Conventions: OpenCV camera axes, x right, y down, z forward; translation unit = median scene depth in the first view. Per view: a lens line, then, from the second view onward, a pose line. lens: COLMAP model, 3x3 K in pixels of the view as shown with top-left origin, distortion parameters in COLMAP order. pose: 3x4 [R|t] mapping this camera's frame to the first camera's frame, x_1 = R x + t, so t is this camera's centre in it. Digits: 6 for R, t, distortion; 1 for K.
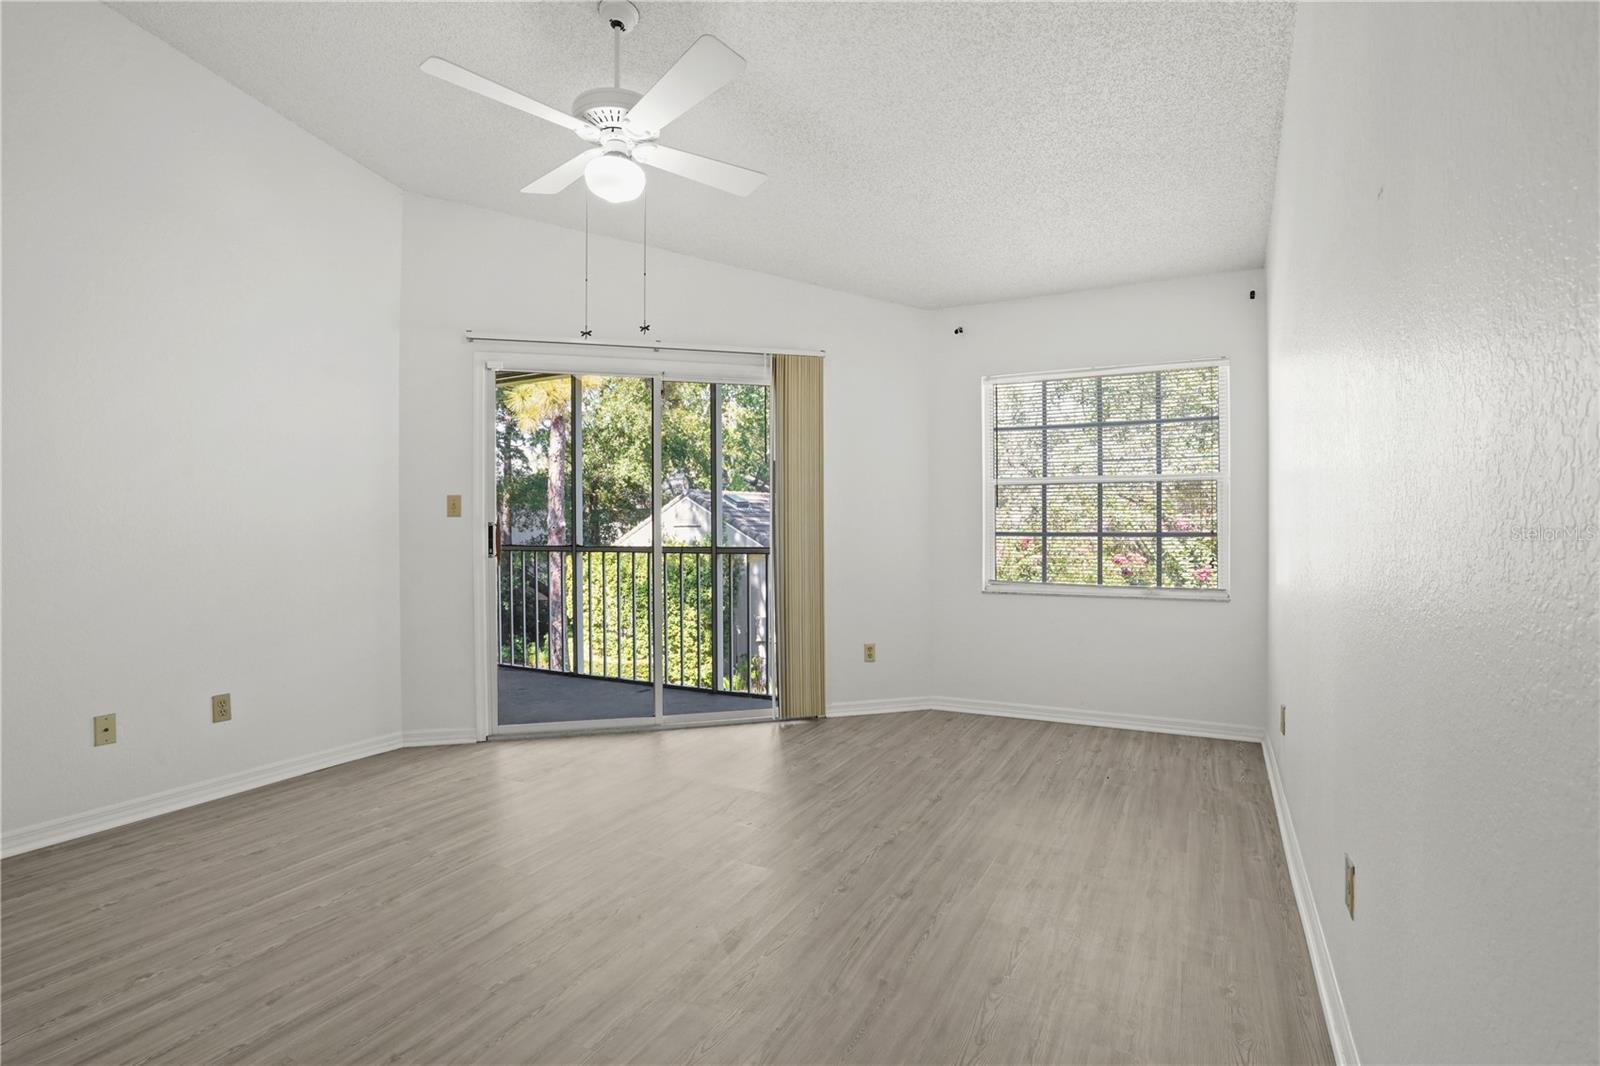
lens RADIAL K [[785.6, 0, 800.0], [0, 785.6, 533.0], [0, 0, 1]] dist [-0.088066, 0.044160]
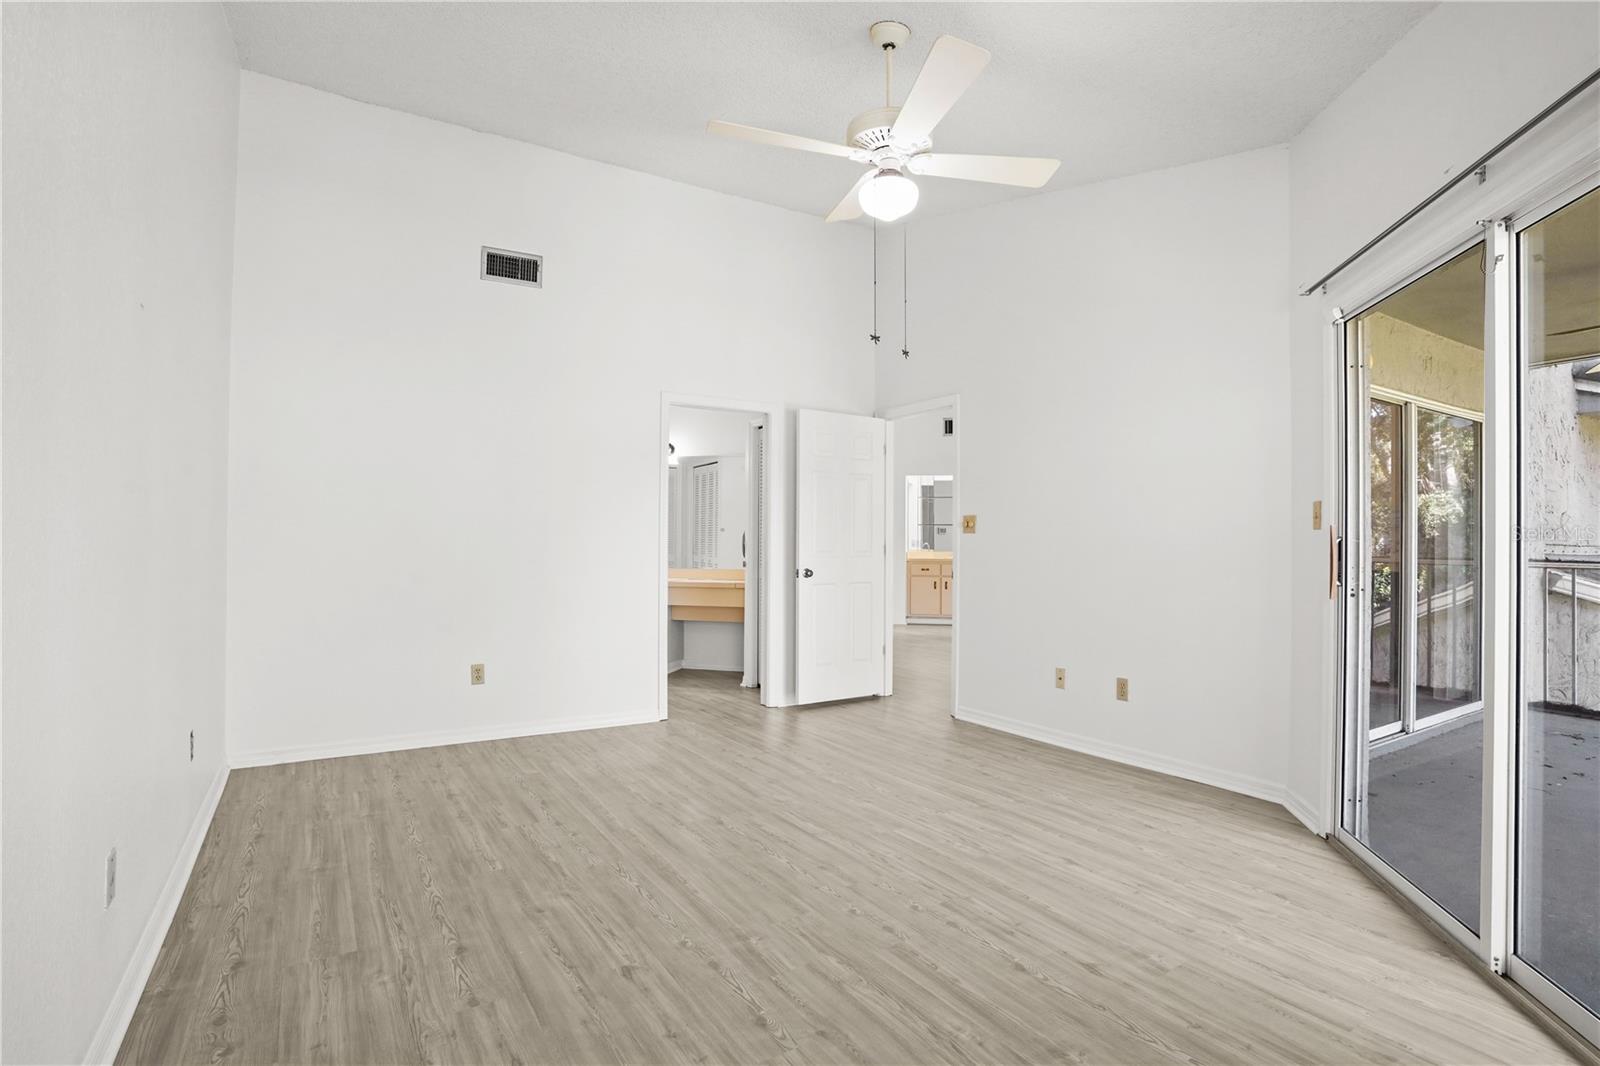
lens RADIAL K [[785.6, 0, 800.0], [0, 785.6, 533.0], [0, 0, 1]] dist [-0.088066, 0.044160]
pose [[-0.500812, -0.006339, -0.865533, 0.574828], [-0.011044, 0.999939, -0.000933, -0.013948], [0.865485, 0.009092, -0.500852, 1.171580]]
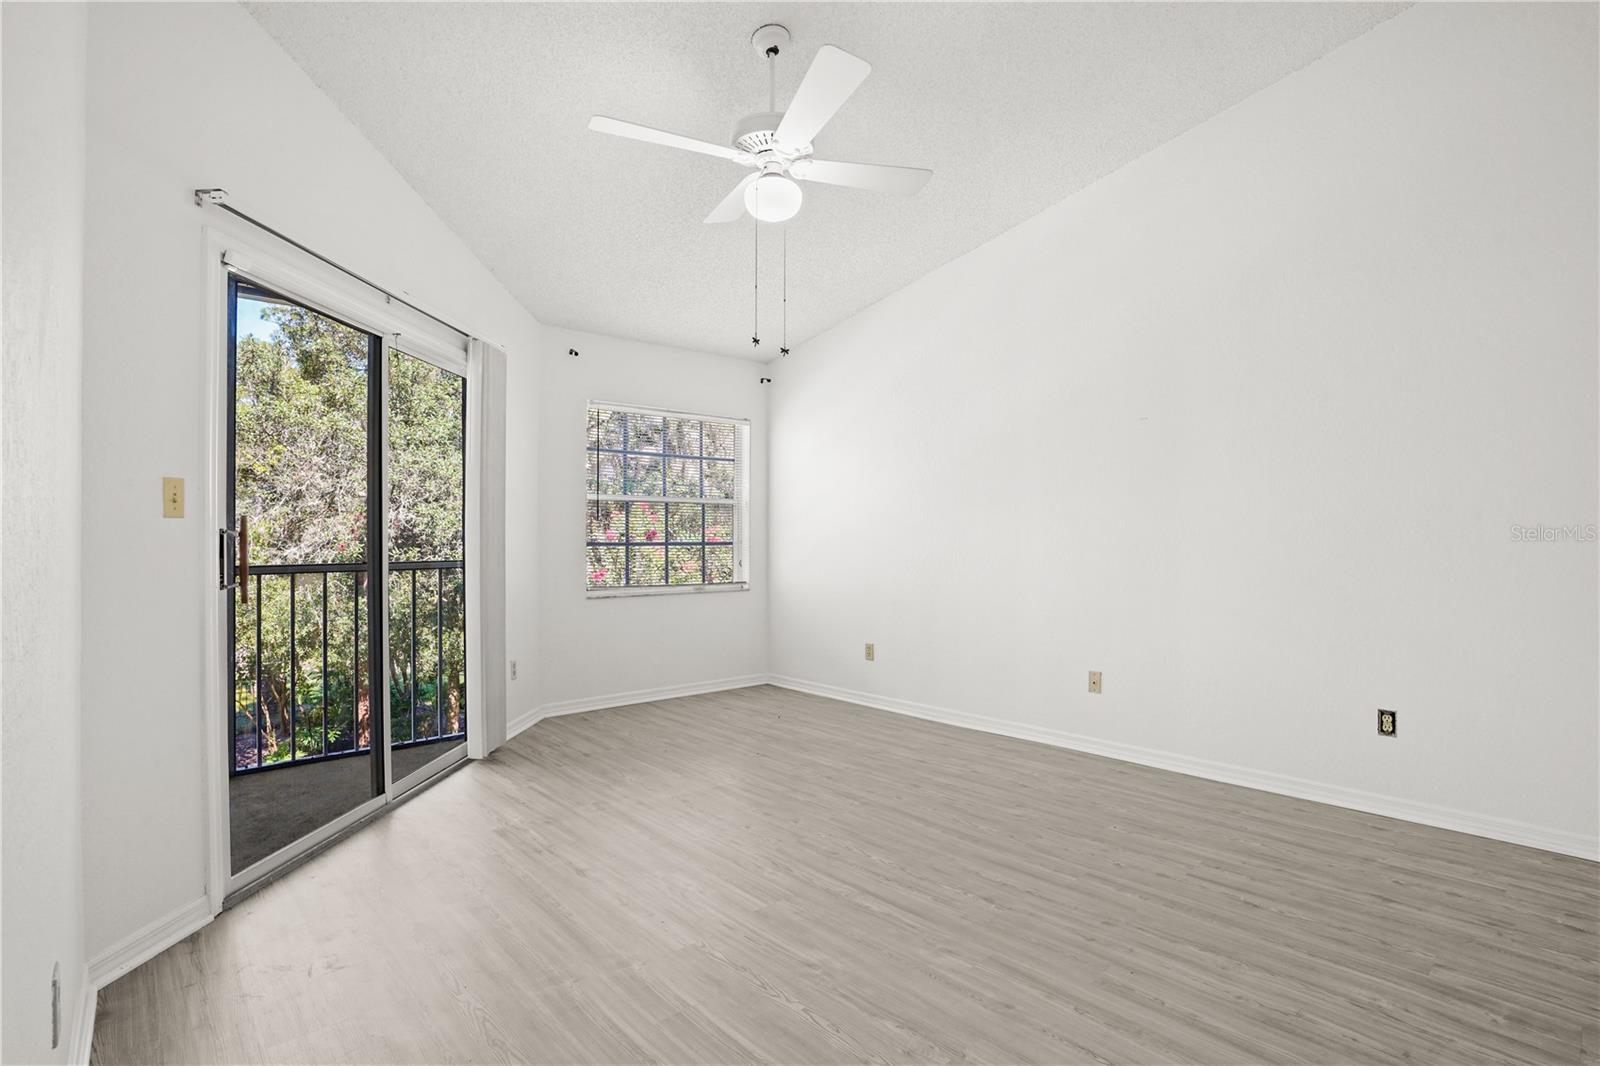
lens RADIAL K [[785.6, 0, 800.0], [0, 785.6, 533.0], [0, 0, 1]] dist [-0.088066, 0.044160]
pose [[0.342846, 0.006492, 0.939369, -0.994909], [0.006183, 0.999939, -0.009167, -0.003167], [-0.939371, 0.008951, 0.342785, 0.511151]]
